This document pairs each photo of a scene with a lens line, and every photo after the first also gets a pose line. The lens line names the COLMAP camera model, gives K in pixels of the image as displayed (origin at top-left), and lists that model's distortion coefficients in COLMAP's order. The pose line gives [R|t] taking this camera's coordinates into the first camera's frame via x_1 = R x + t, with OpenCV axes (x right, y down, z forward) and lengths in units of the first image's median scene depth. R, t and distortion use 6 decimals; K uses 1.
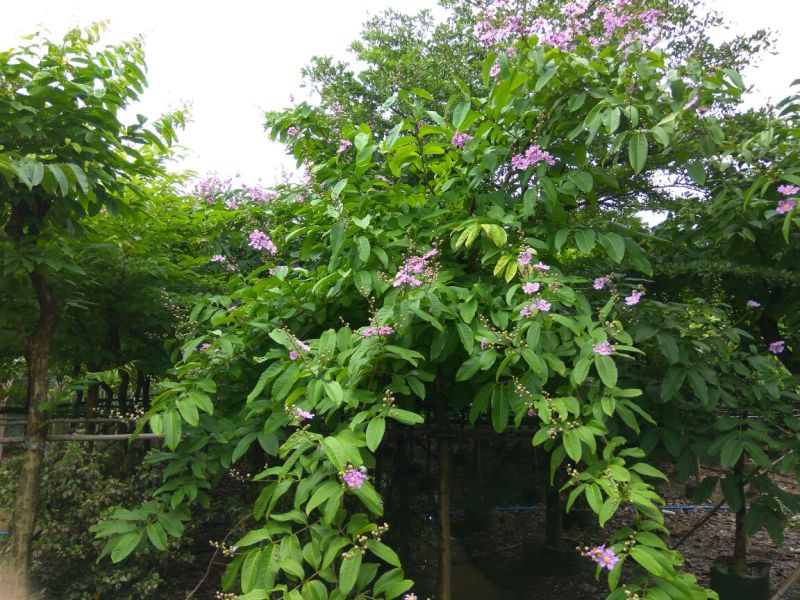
lens RADIAL K [[654.5, 0, 400.0], [0, 654.5, 300.0], [0, 0, 1]] dist [0.008922, 0.004700]
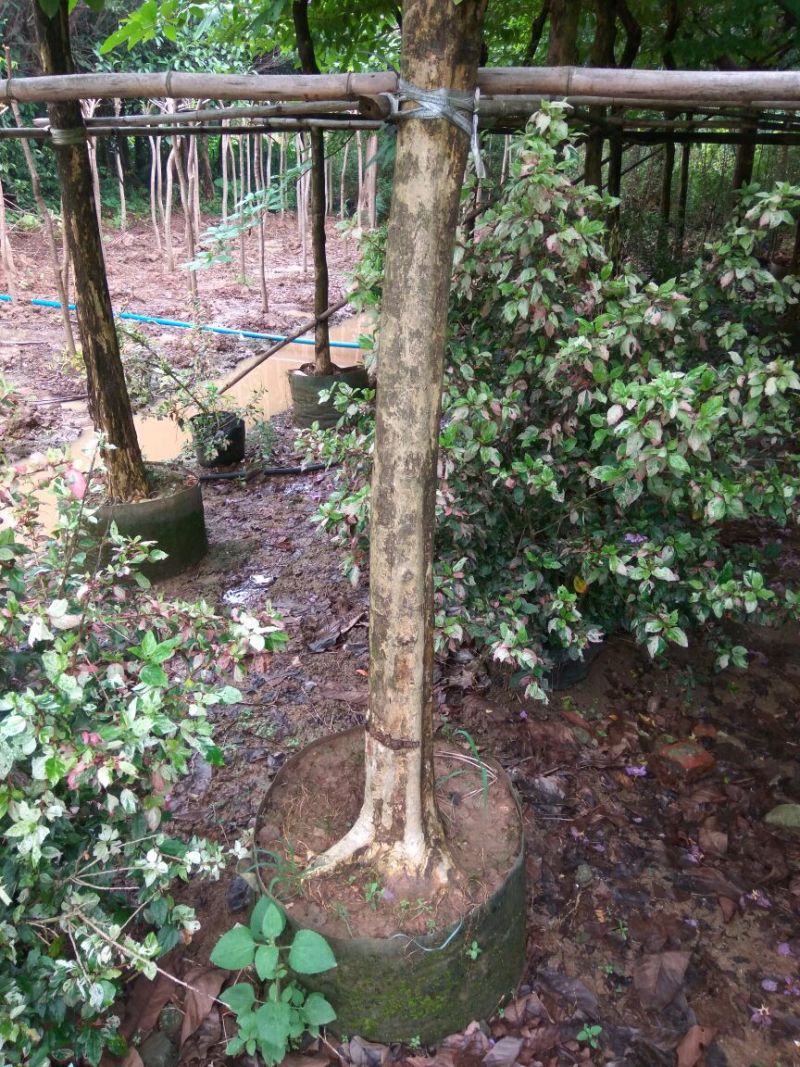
lens RADIAL K [[842.0, 0, 400.0], [0, 842.0, 533.5], [0, 0, 1]] dist [0.073607, -0.004341]
pose [[0.869458, 0.220711, -0.441961, -0.349664], [0.044391, 0.856120, 0.514867, 0.170950], [0.492009, -0.467274, 0.734563, 0.614160]]
